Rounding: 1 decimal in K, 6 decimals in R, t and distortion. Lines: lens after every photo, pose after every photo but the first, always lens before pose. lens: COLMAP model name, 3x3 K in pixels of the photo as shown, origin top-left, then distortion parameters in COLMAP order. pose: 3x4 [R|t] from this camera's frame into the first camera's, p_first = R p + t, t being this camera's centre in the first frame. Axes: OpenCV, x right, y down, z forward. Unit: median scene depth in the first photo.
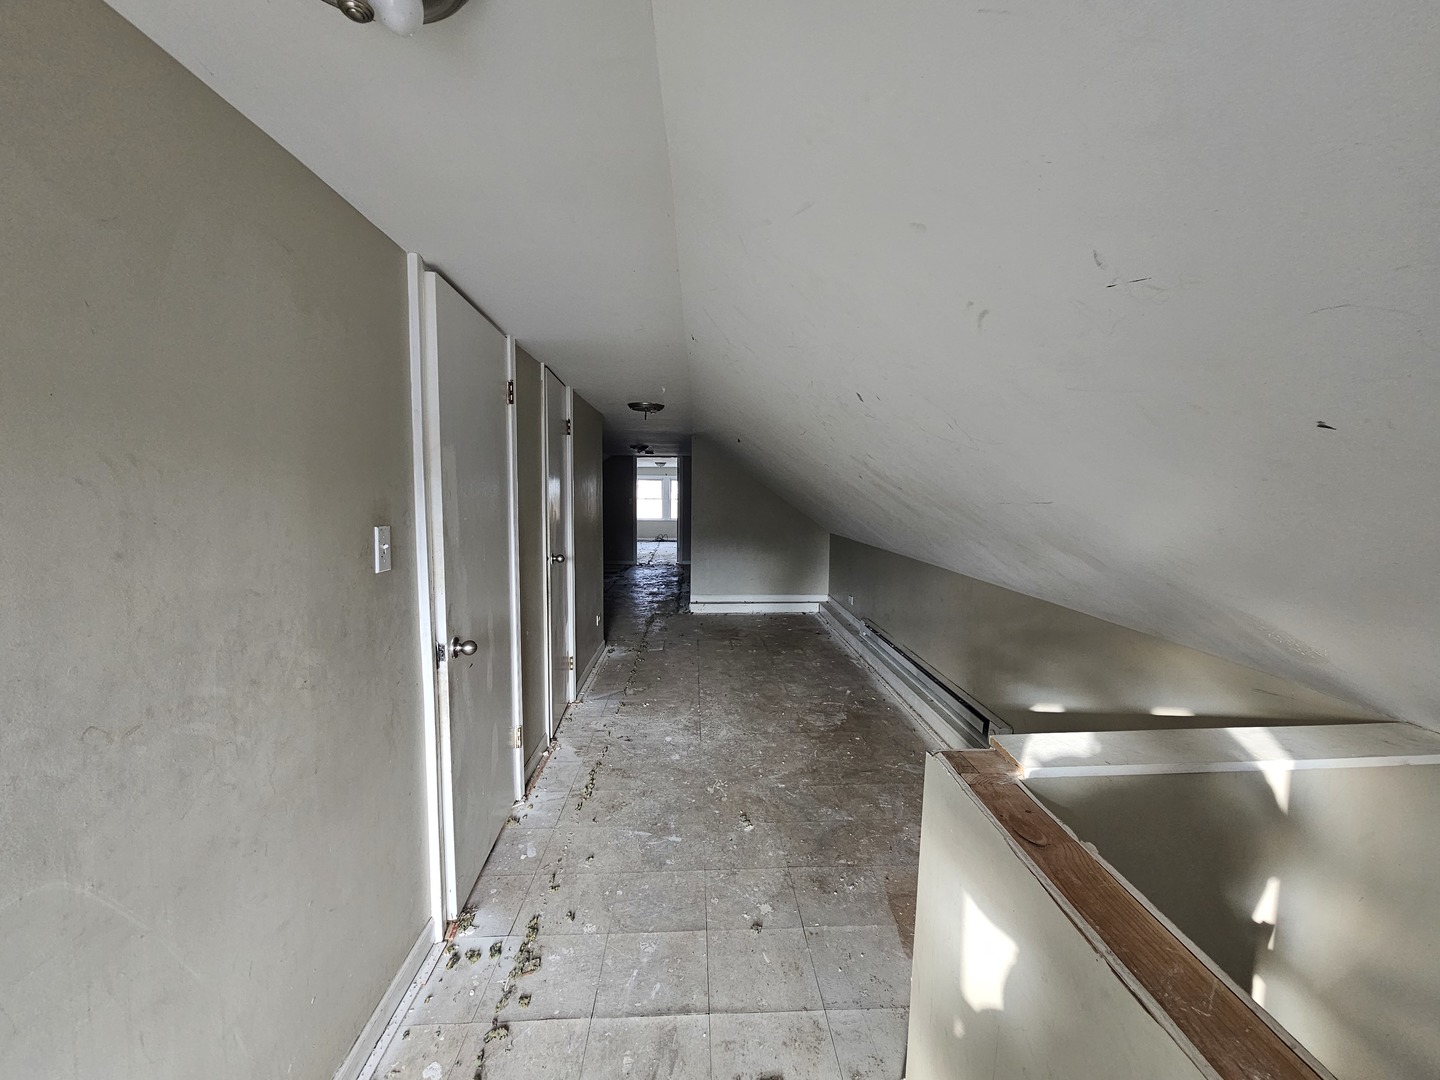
lens RADIAL K [[590.5, 0, 720.6], [0, 590.5, 538.5], [0, 0, 1]] dist [-0.007609, 0.003652]
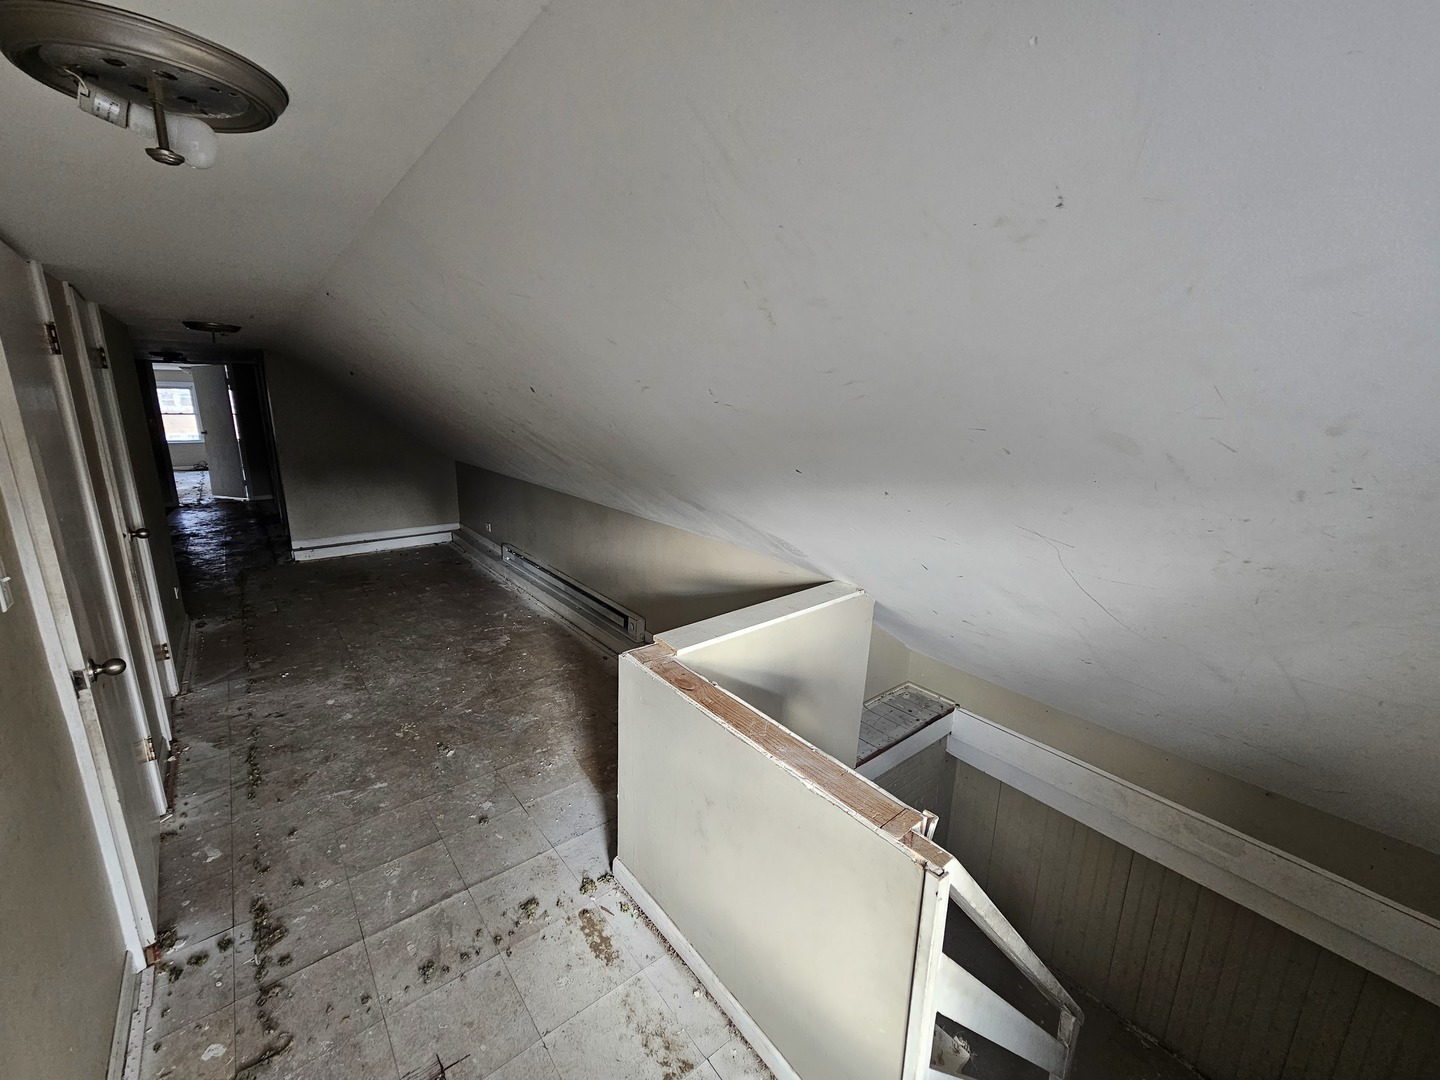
lens RADIAL K [[590.5, 0, 720.4], [0, 590.5, 540.2], [0, 0, 1]] dist [-0.007609, 0.003652]
pose [[0.801553, -0.132354, 0.583091, -0.129565], [0.036681, 0.984241, 0.172985, -0.082124], [-0.596797, -0.117269, 0.793776, -0.149214]]
